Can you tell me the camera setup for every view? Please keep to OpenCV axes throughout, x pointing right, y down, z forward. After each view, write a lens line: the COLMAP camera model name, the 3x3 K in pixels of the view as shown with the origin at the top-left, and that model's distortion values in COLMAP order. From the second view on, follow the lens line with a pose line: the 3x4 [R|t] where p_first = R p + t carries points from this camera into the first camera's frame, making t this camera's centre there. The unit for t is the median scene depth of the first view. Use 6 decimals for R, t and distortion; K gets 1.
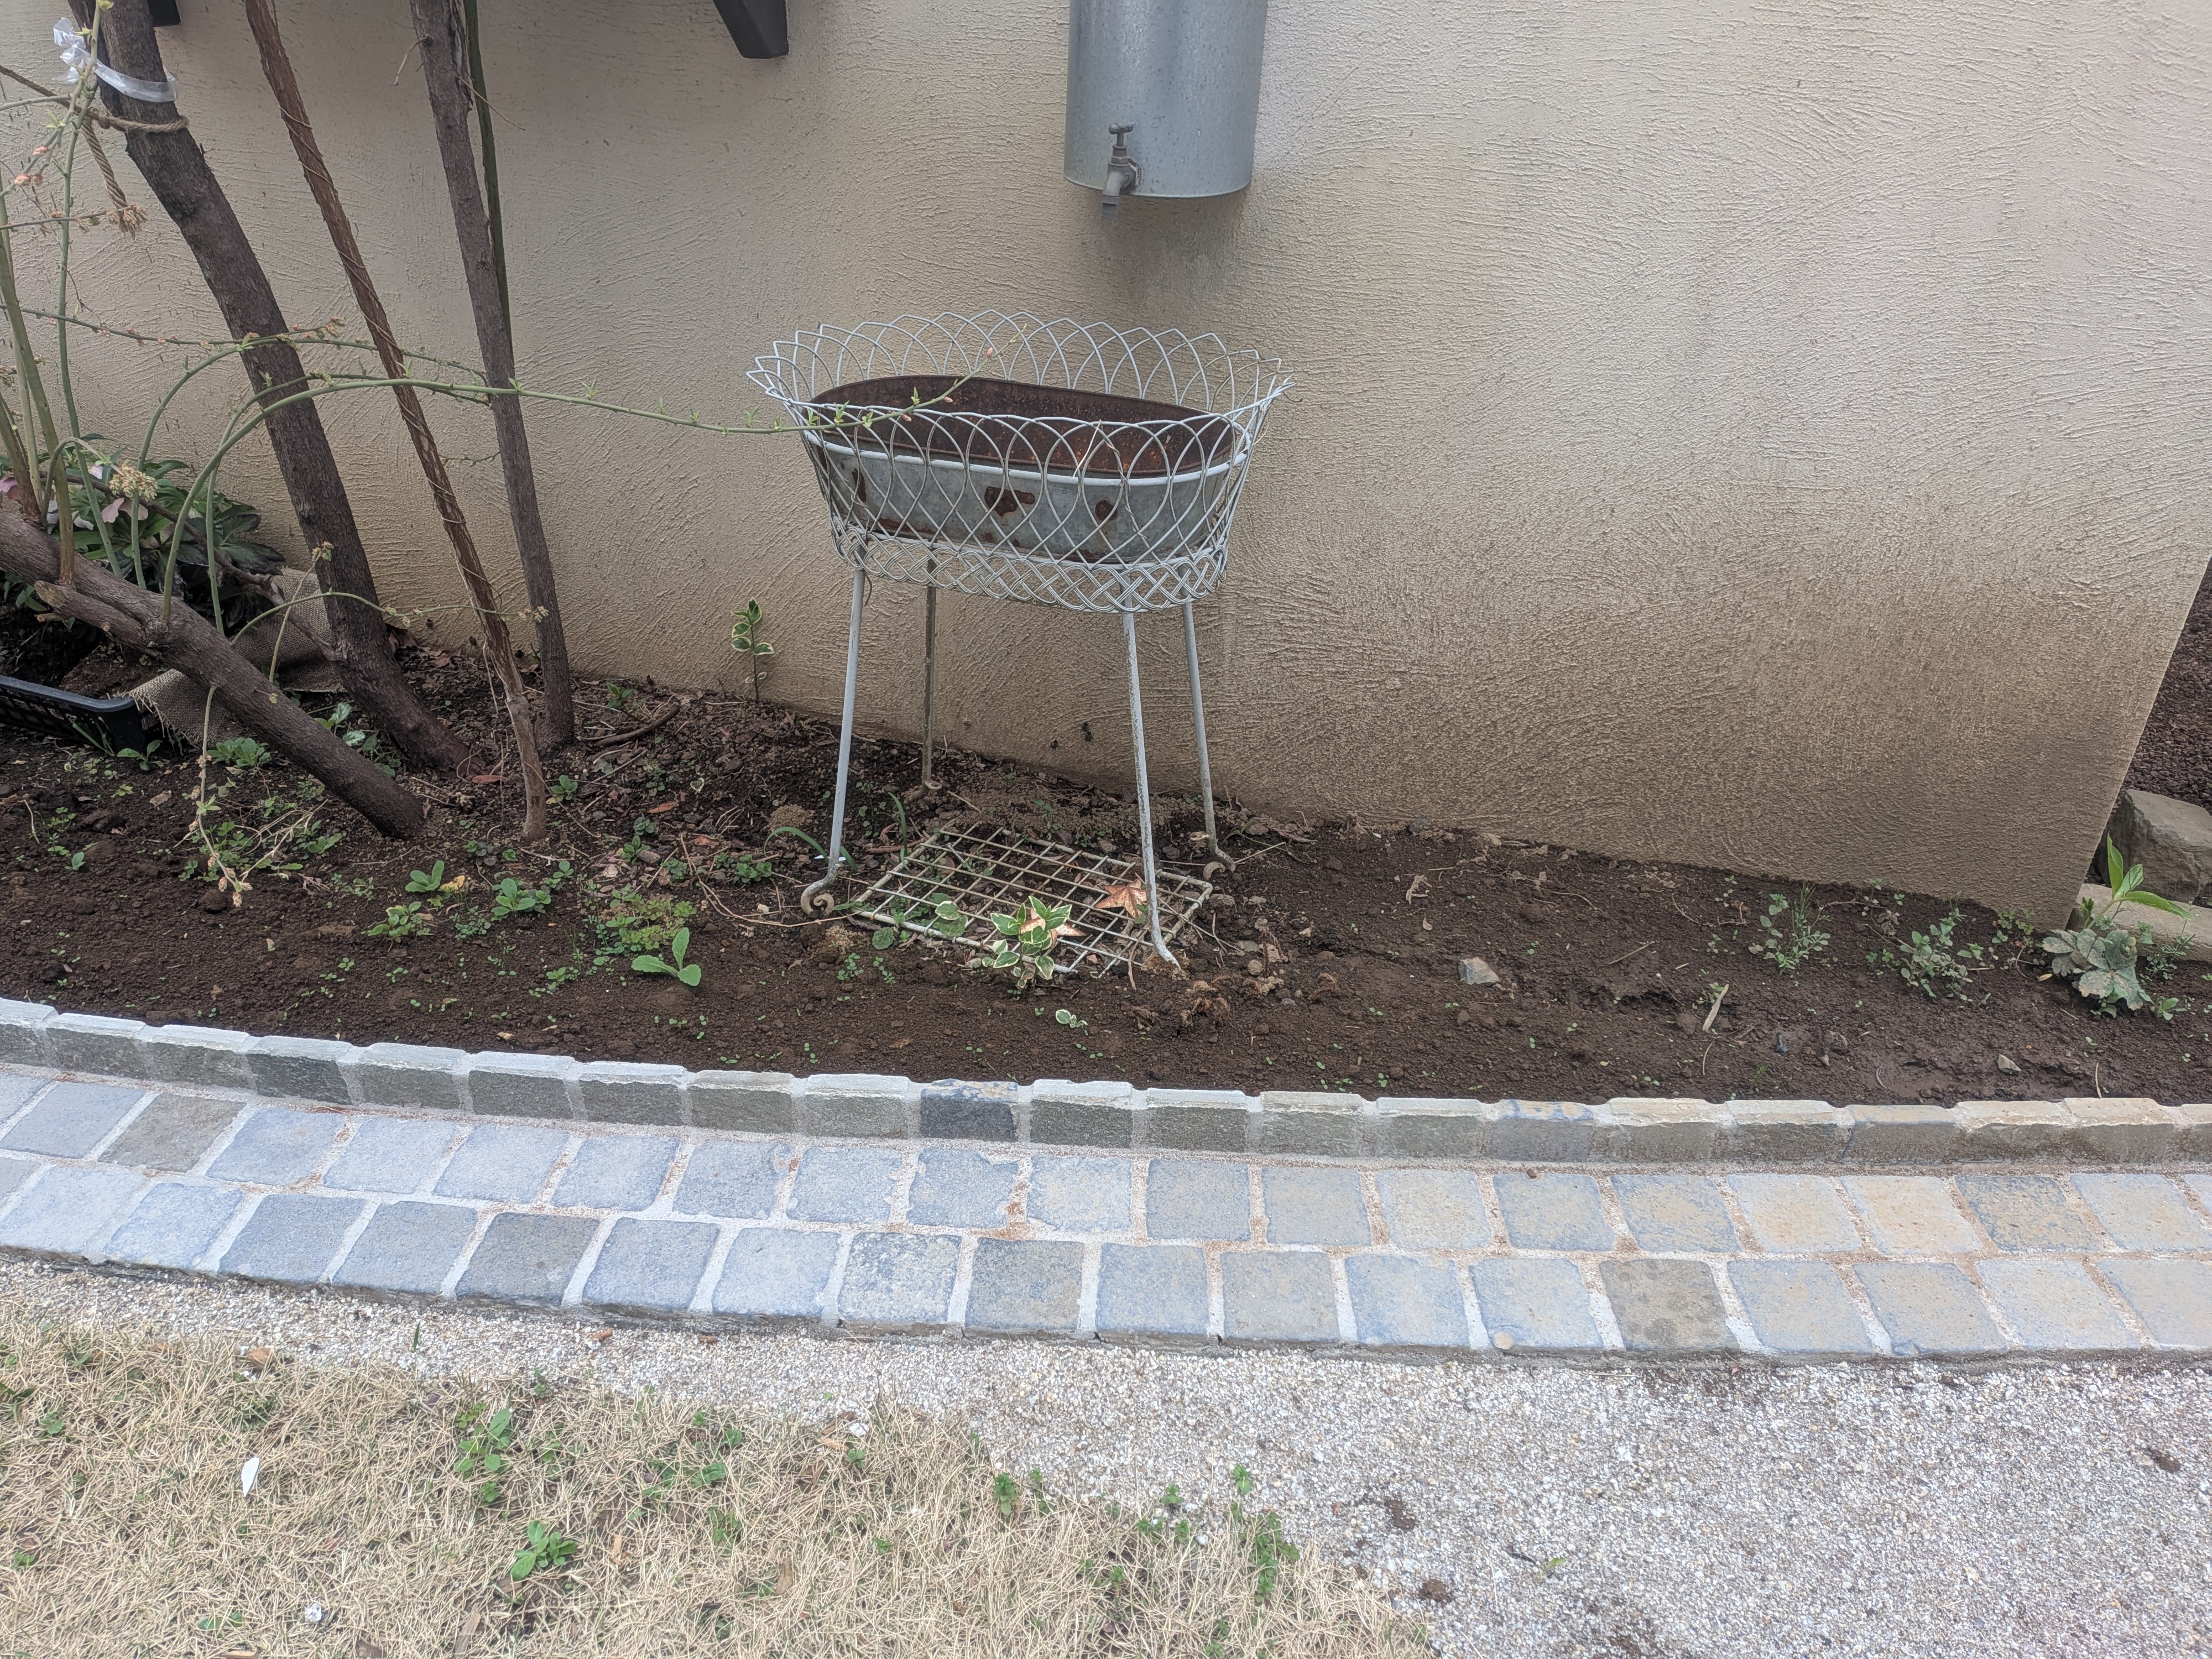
lens RADIAL K [[1575.9, 0, 1098.9], [0, 1575.9, 839.8], [0, 0, 1]] dist [0.066399, -0.114703]
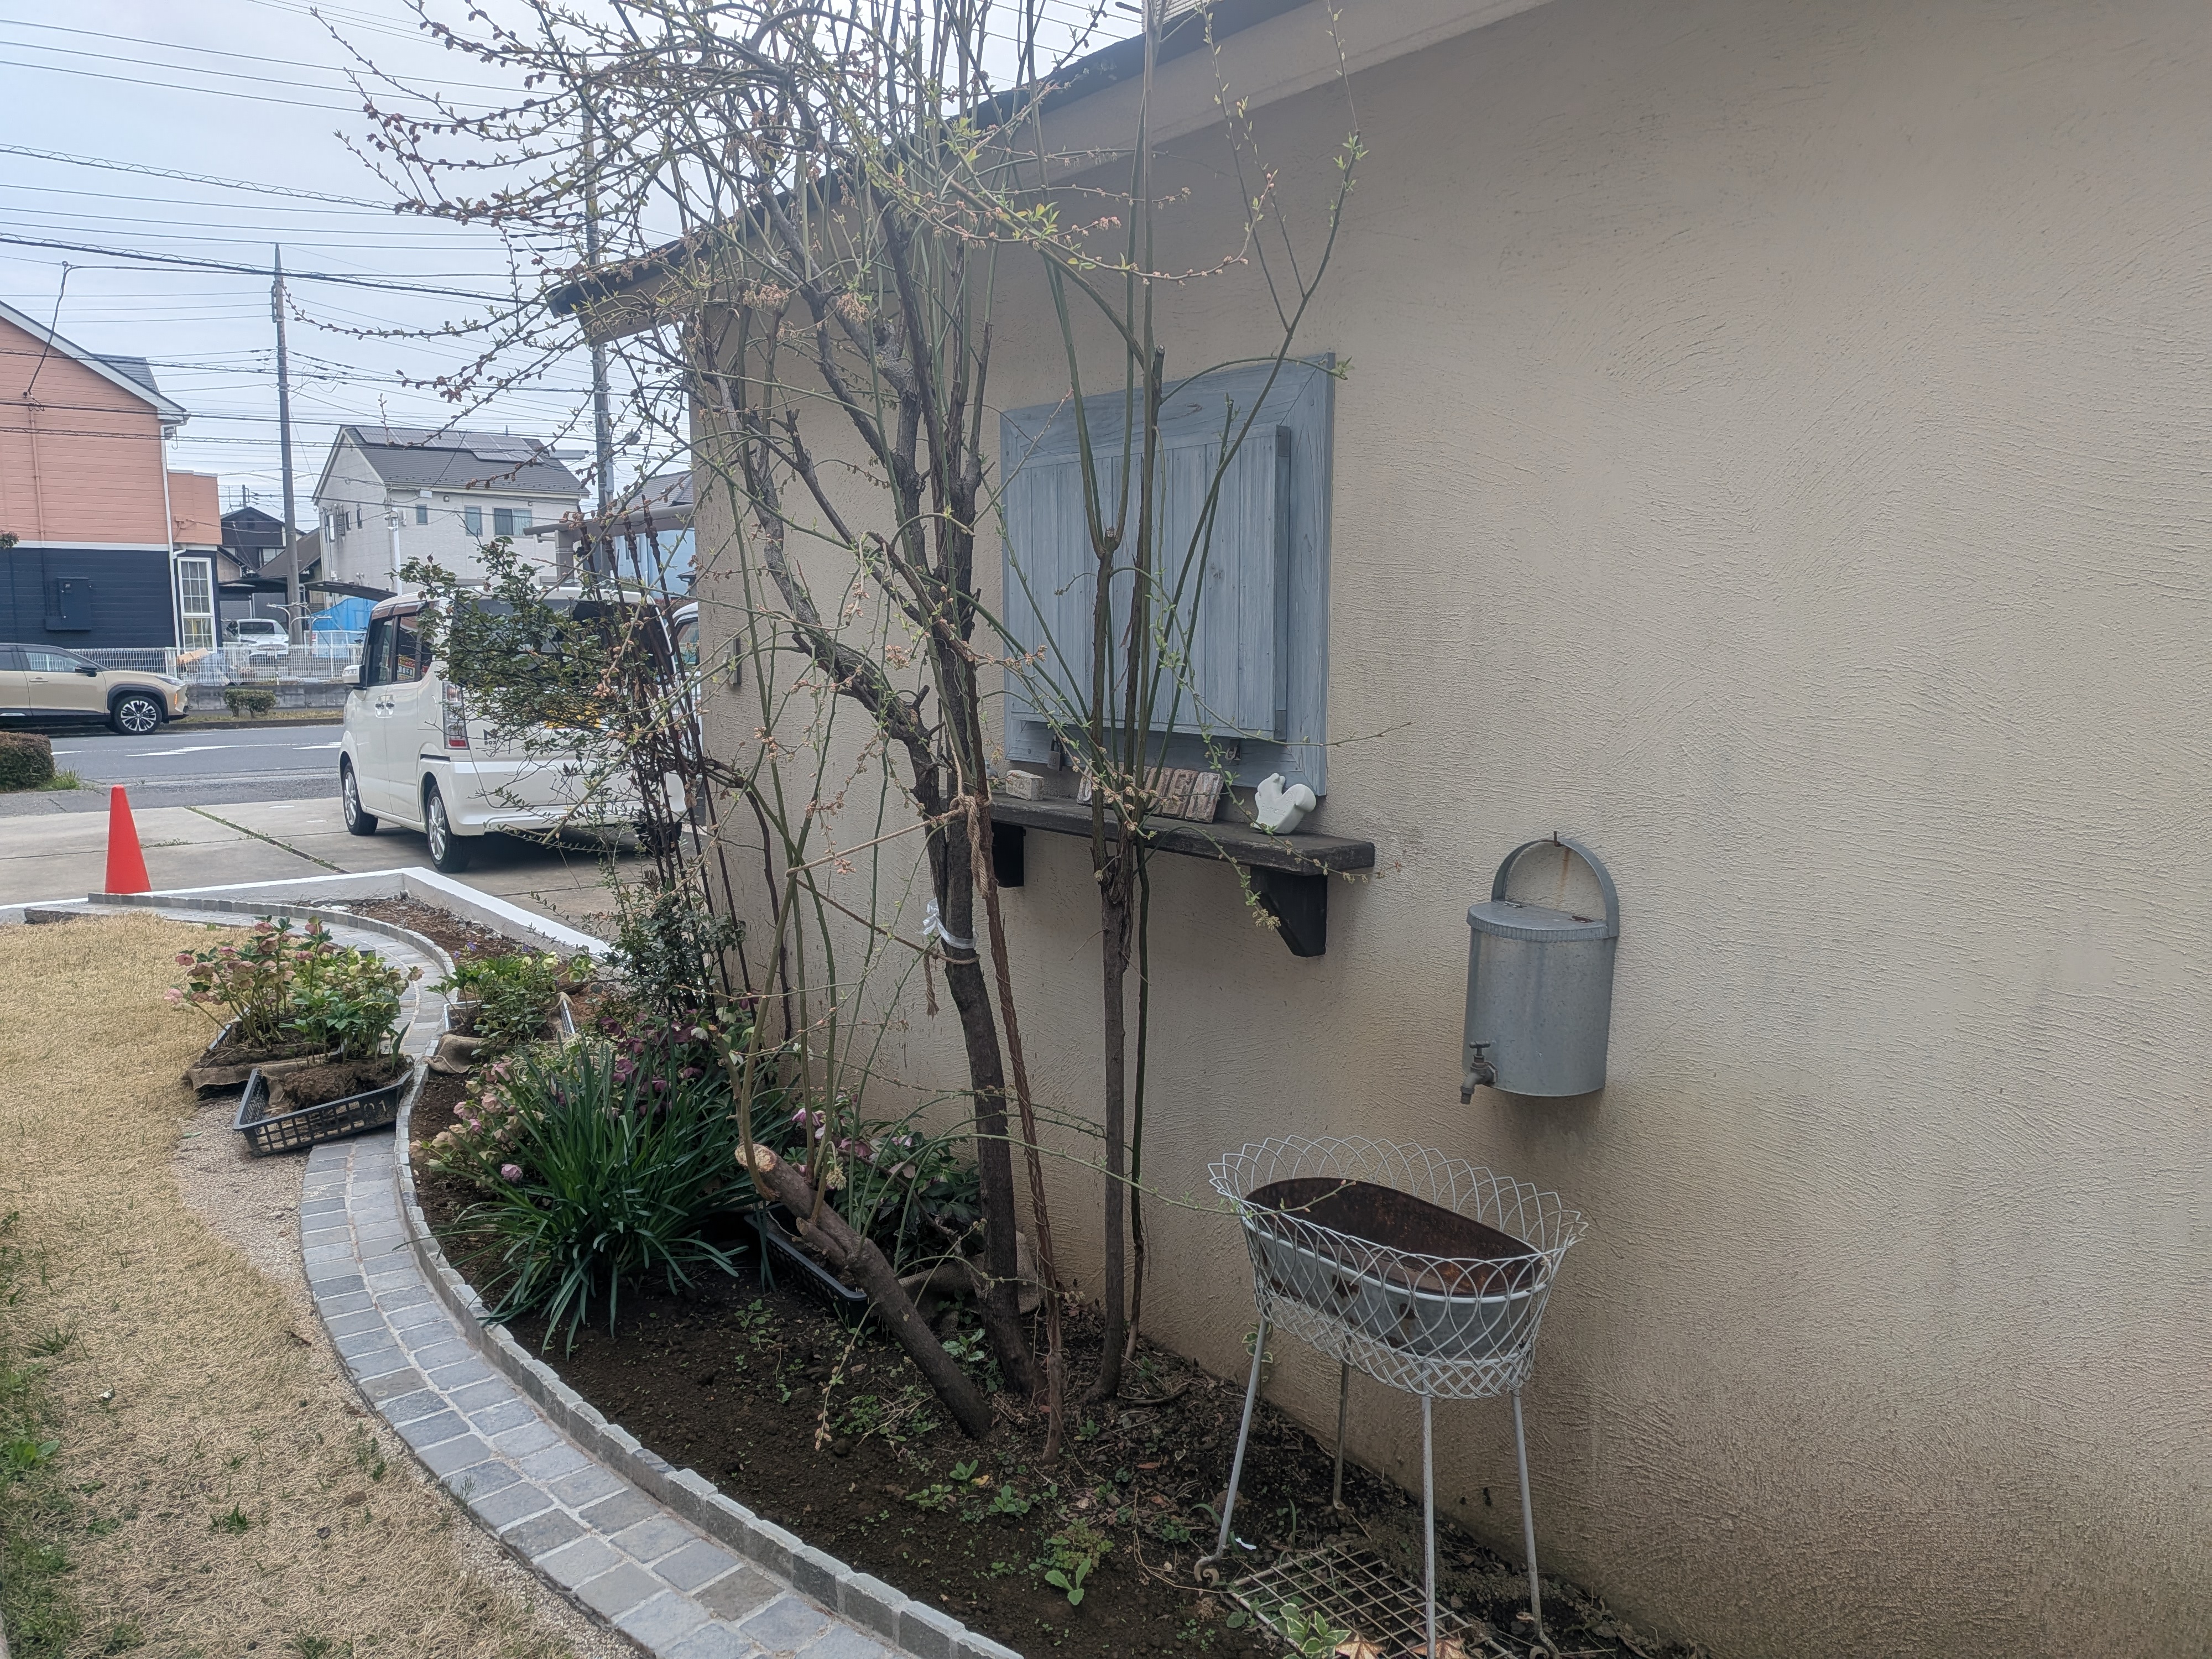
lens RADIAL K [[1581.1, 0, 1106.0], [0, 1581.1, 829.5], [0, 0, 1]] dist [-0.005209, -0.008525]
pose [[0.855835, 0.064607, -0.513197, 0.380133], [-0.273433, 0.898715, -0.342851, -0.042574], [0.439068, 0.433749, 0.786817, -0.287036]]
